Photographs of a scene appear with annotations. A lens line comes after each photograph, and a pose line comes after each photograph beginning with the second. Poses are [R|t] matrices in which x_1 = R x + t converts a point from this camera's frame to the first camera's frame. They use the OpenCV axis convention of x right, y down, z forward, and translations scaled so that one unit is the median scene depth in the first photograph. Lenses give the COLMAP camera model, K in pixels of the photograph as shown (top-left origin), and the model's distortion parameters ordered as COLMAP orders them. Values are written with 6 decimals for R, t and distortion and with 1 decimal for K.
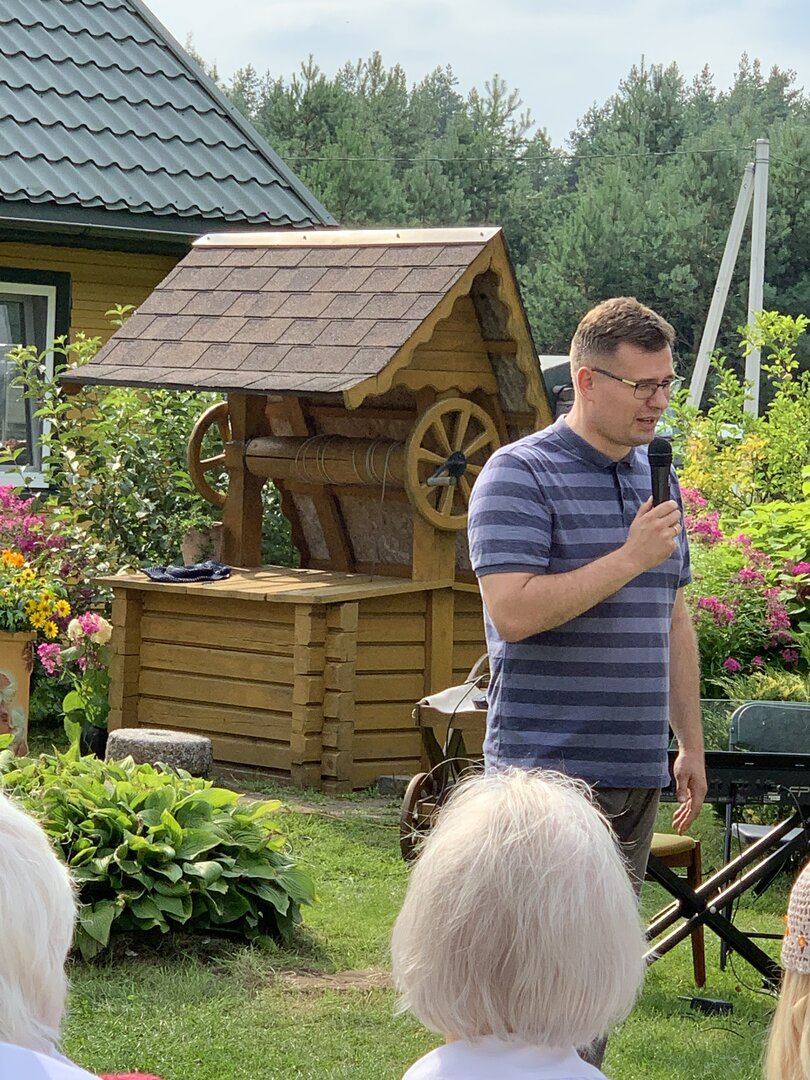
lens RADIAL K [[3580.1, 0, 407.0], [0, 3580.1, 542.3], [0, 0, 1]] dist [0.168139, 0.000000]
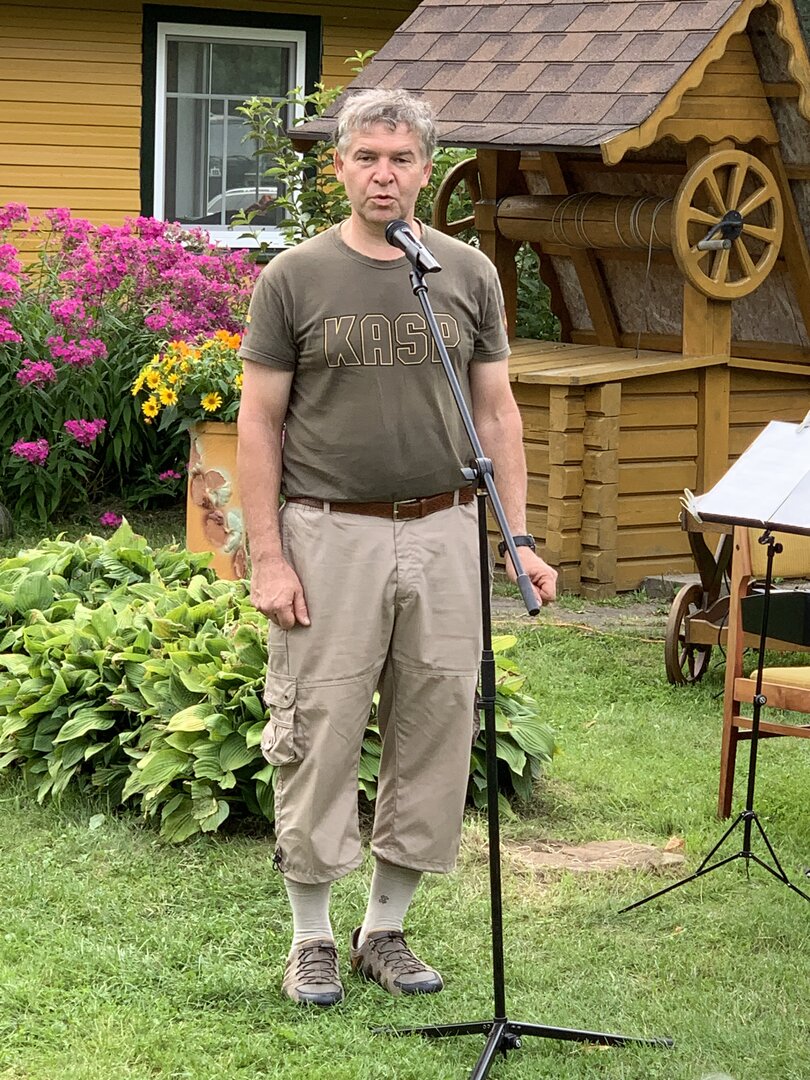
lens RADIAL K [[3497.8, 0, 400.8], [0, 3497.8, 536.5], [0, 0, 1]] dist [-0.057964, 0.000000]
pose [[0.996106, -0.006906, -0.087892, 0.007526], [0.013383, 0.997219, 0.073318, -0.008992], [0.087141, -0.074209, 0.993428, 0.122507]]
